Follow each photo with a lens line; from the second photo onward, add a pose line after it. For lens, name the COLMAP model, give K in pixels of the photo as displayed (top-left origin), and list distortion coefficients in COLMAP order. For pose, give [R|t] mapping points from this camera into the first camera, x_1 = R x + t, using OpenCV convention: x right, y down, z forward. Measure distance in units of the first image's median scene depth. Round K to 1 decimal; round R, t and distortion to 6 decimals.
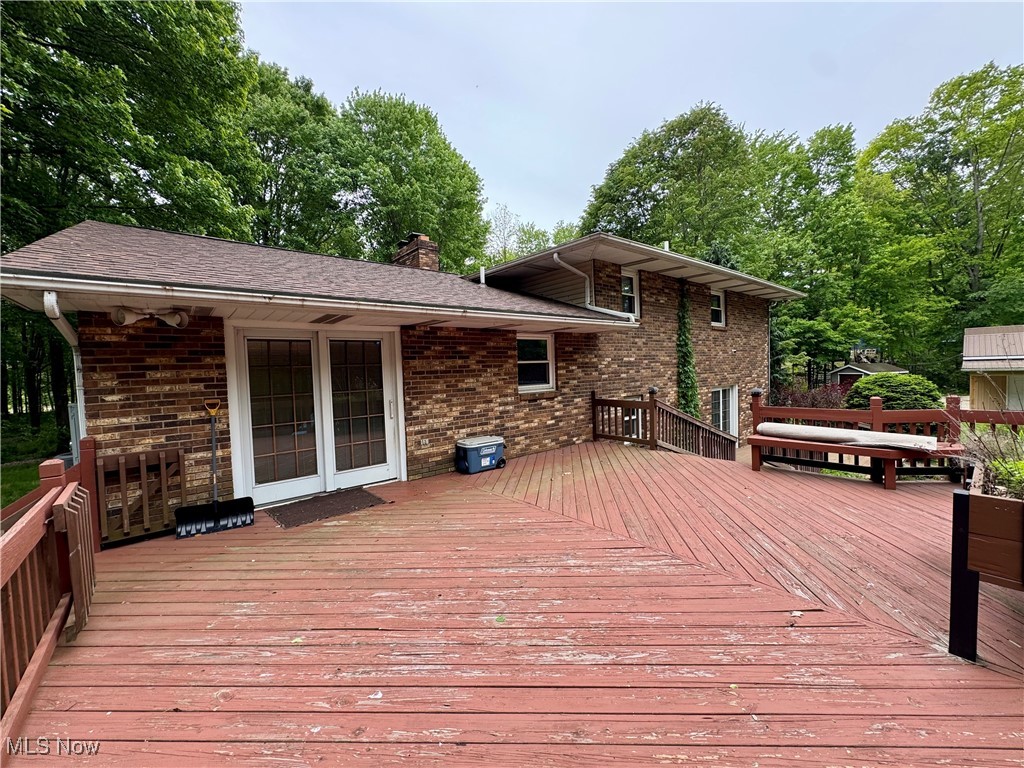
lens RADIAL K [[407.9, 0, 509.8], [0, 407.9, 381.3], [0, 0, 1]] dist [-0.001470, -0.000114]
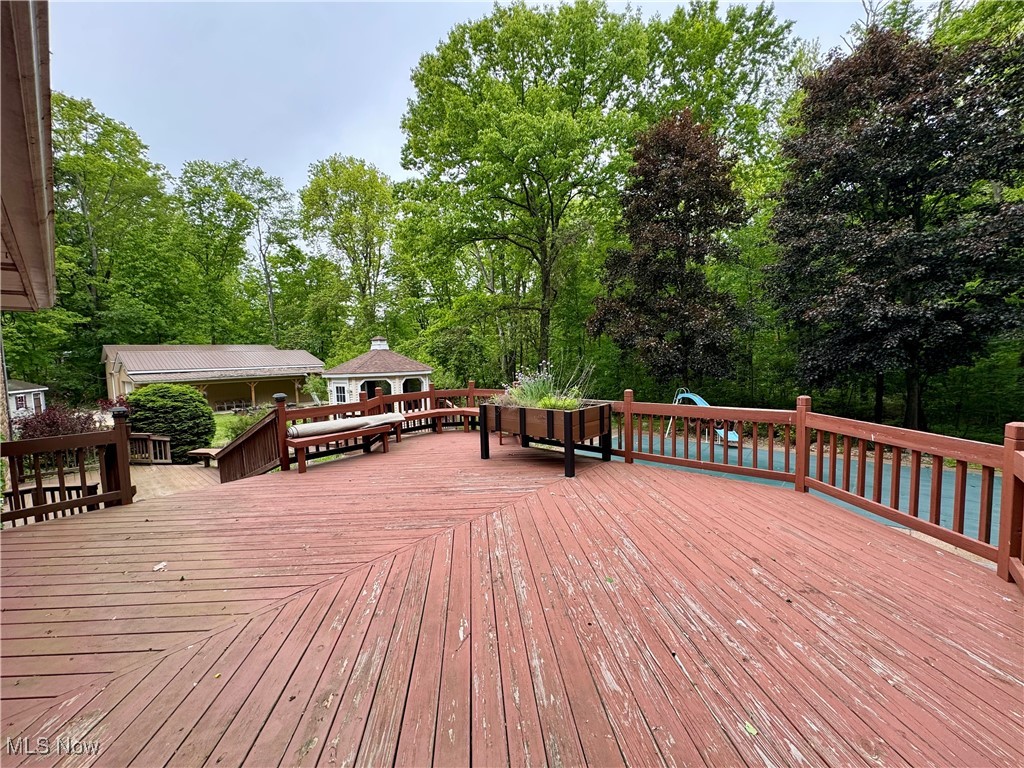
lens RADIAL K [[407.9, 0, 512.9], [0, 407.9, 385.1], [0, 0, 1]] dist [-0.001470, -0.000114]
pose [[-0.144900, -0.034748, 0.988836, -0.428253], [0.067299, 0.996723, 0.044887, -0.009104], [-0.987155, 0.073052, -0.142087, 0.547935]]
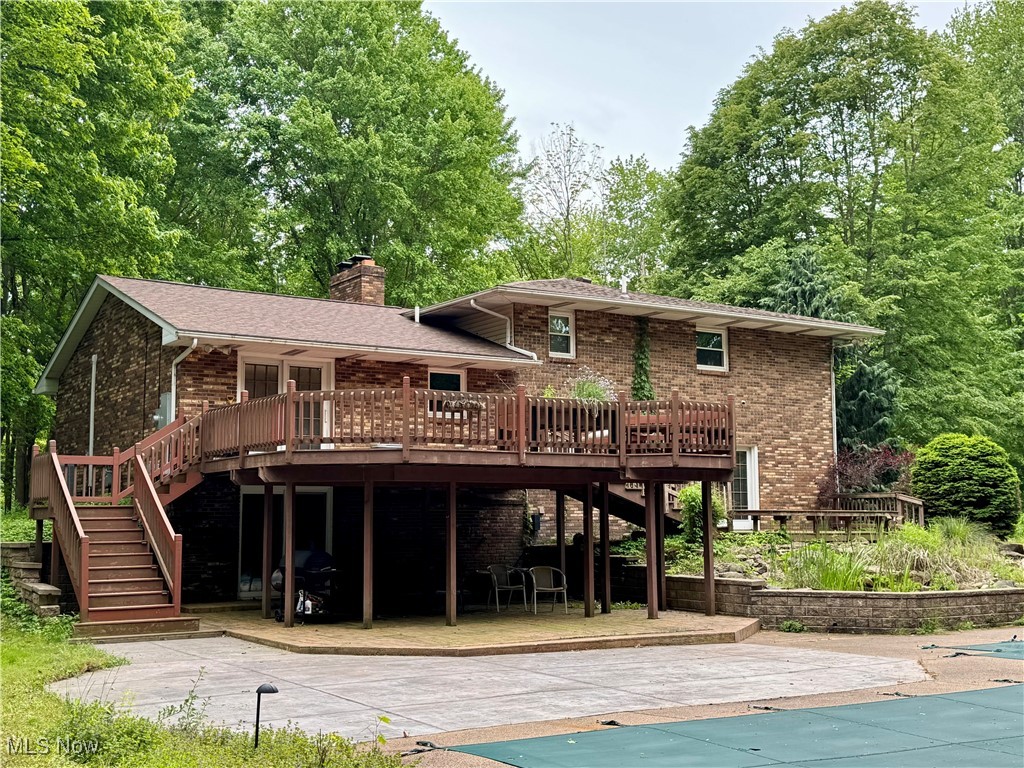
lens RADIAL K [[1252.0, 0, 512.0], [0, 1252.0, 387.8], [0, 0, 1]] dist [0.145842, 0.000000]
pose [[0.992286, 0.014586, -0.123111, 0.797977], [-0.031807, 0.989768, -0.139098, 0.501033], [0.119822, 0.141941, 0.982596, -2.901468]]
